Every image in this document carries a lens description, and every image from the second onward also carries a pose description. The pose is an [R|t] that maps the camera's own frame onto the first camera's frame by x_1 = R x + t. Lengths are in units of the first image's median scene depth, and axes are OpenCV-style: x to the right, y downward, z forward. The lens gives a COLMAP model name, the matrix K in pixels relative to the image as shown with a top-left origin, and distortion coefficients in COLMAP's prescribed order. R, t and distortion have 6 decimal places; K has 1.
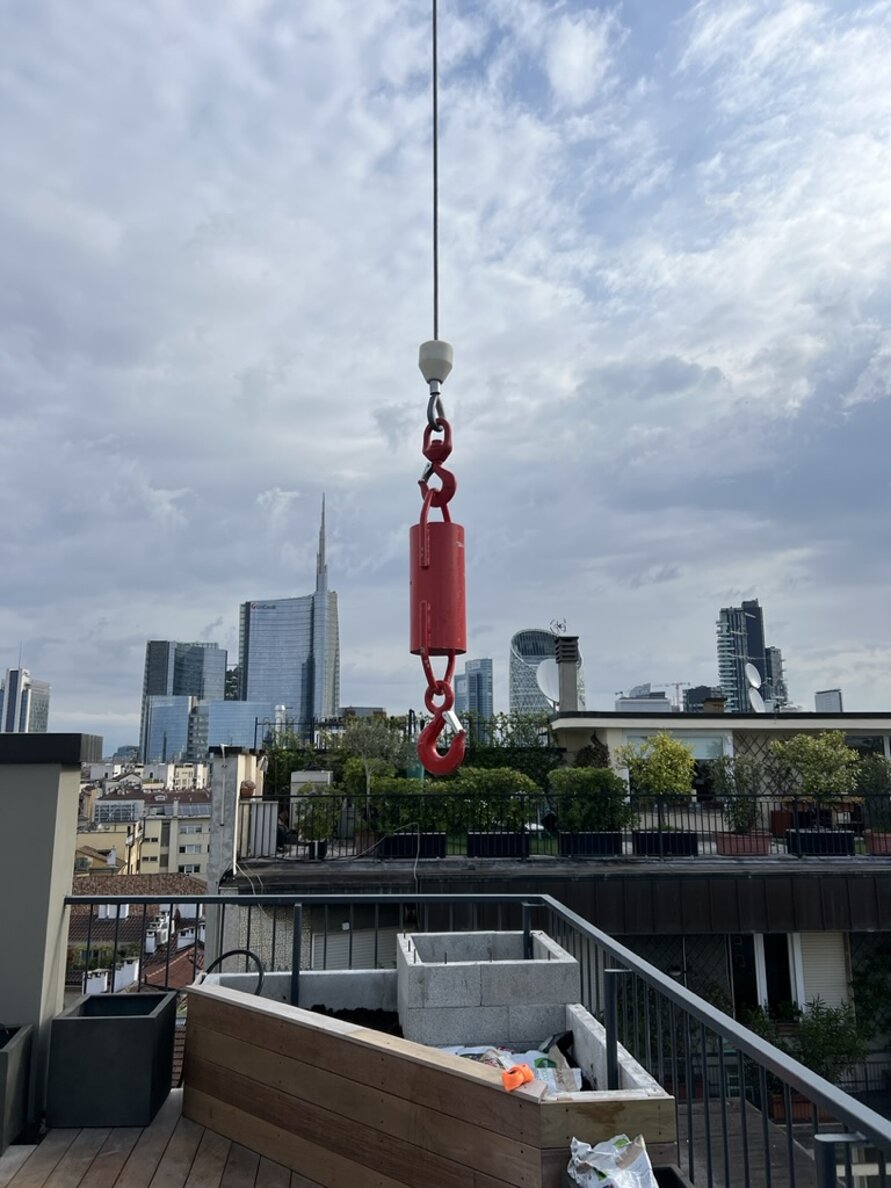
lens RADIAL K [[907.6, 0, 439.3], [0, 907.6, 596.6], [0, 0, 1]] dist [0.057407, -0.062403]
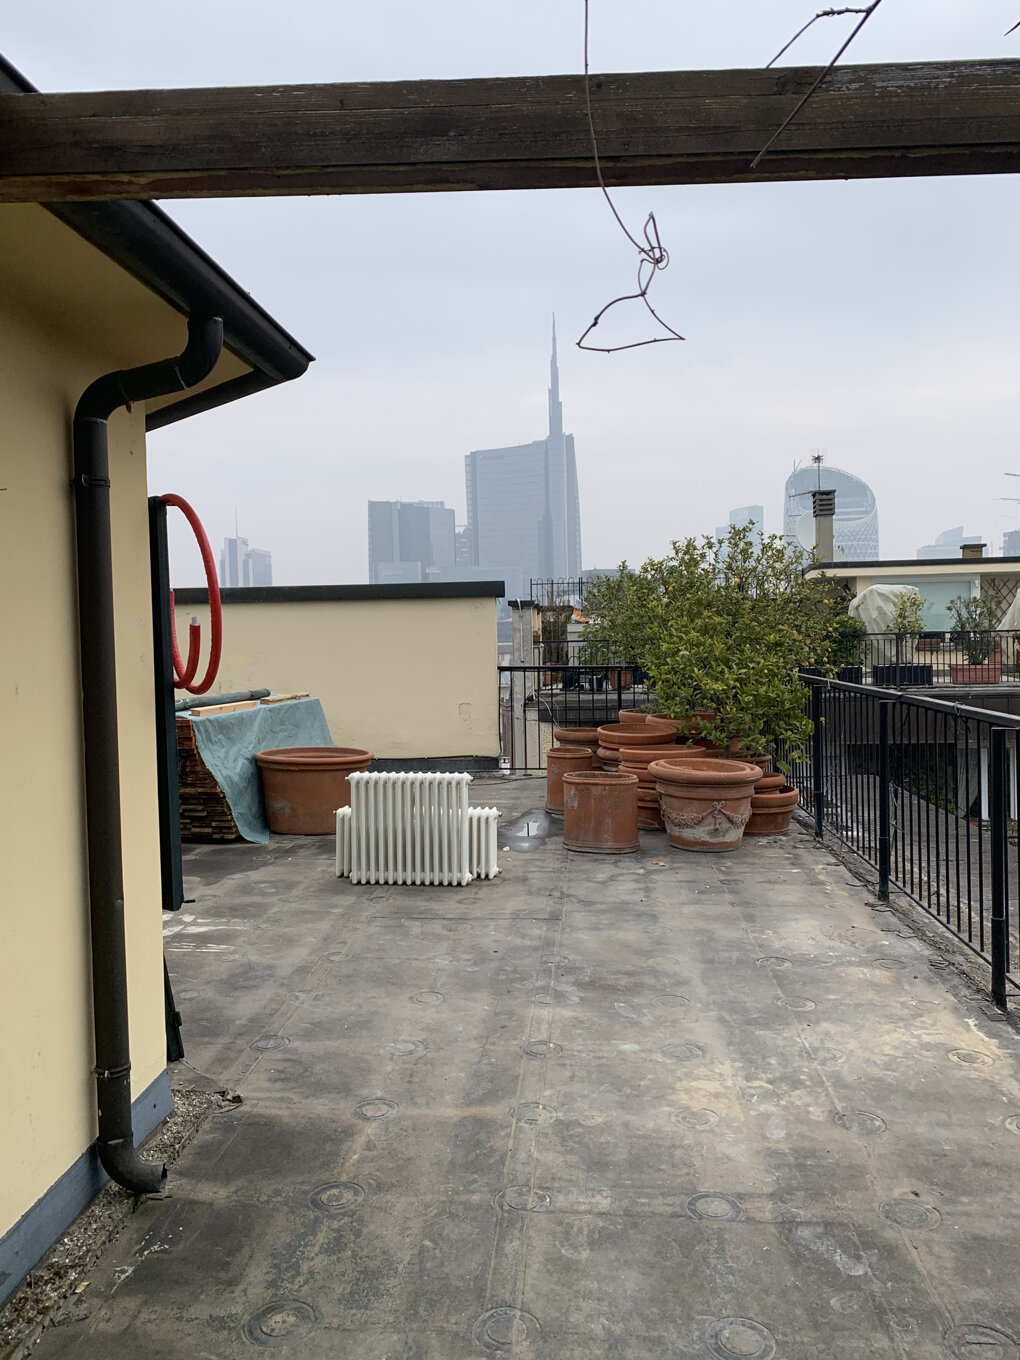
lens RADIAL K [[1058.6, 0, 515.0], [0, 1058.6, 678.2], [0, 0, 1]] dist [0.043778, -0.000112]
pose [[0.985161, -0.012398, -0.171185, 0.000086], [0.049988, 0.974875, 0.217073, -0.036499], [0.164193, -0.222409, 0.961028, -0.344539]]
